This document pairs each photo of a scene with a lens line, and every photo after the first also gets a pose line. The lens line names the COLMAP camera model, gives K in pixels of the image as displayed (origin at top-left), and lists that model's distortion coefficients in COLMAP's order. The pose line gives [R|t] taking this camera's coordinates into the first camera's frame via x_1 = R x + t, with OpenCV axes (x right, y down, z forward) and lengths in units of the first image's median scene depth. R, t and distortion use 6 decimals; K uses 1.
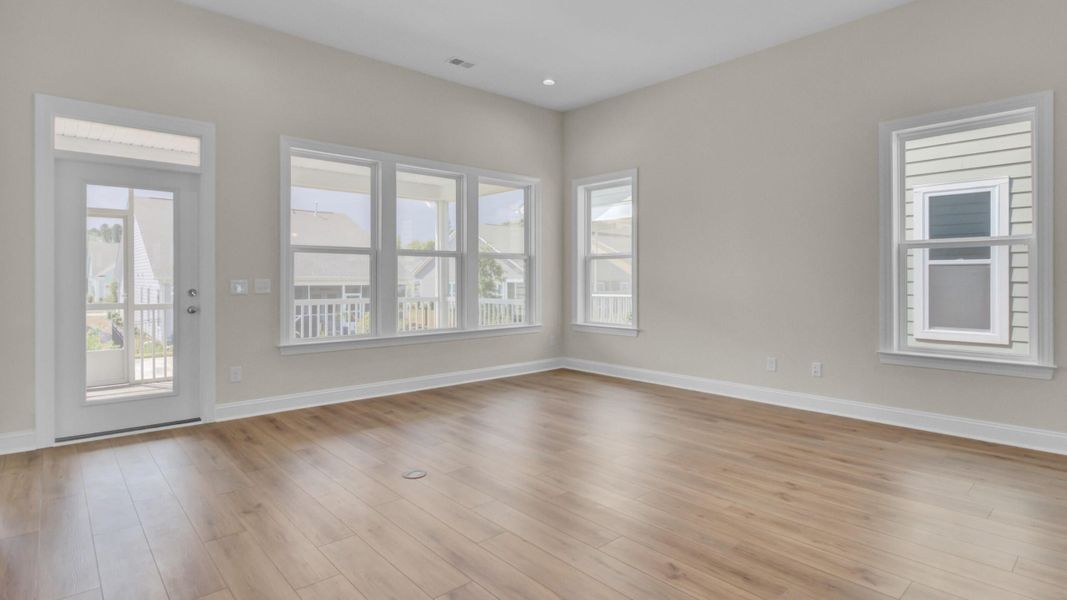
lens RADIAL K [[501.7, 0, 528.1], [0, 501.7, 276.8], [0, 0, 1]] dist [-0.002165, 0.000574]
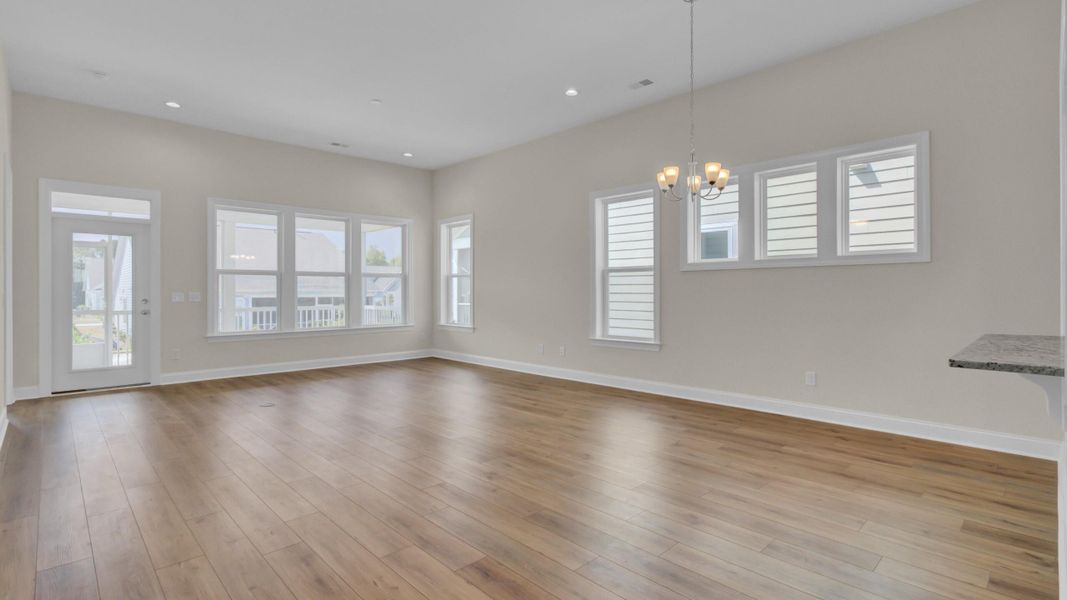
lens RADIAL K [[483.5, 0, 536.4], [0, 483.5, 288.8], [0, 0, 1]] dist [-0.023923, 0.018457]
pose [[0.999502, -0.000245, 0.031557, 0.373605], [0.000293, 0.999999, -0.001502, -0.002798], [-0.031557, 0.001510, 0.999501, -0.393990]]
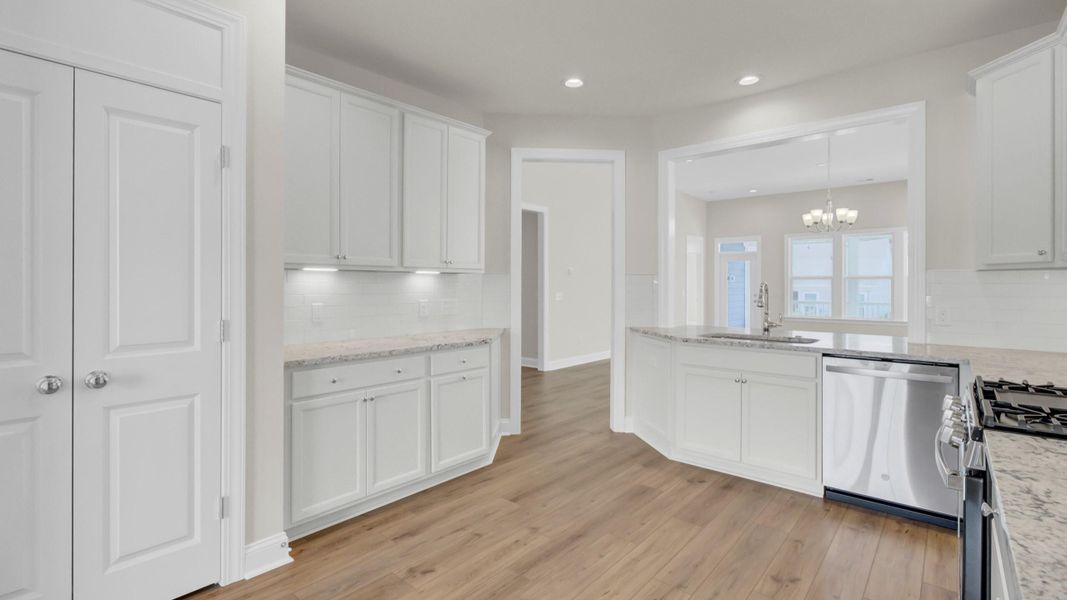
lens RADIAL K [[483.5, 0, 536.4], [0, 483.5, 288.8], [0, 0, 1]] dist [-0.023923, 0.018457]
pose [[0.102723, -0.000820, -0.994710, 1.479408], [-0.001656, 0.999998, -0.000995, -0.002375], [0.994709, 0.001749, 0.102722, -0.403730]]
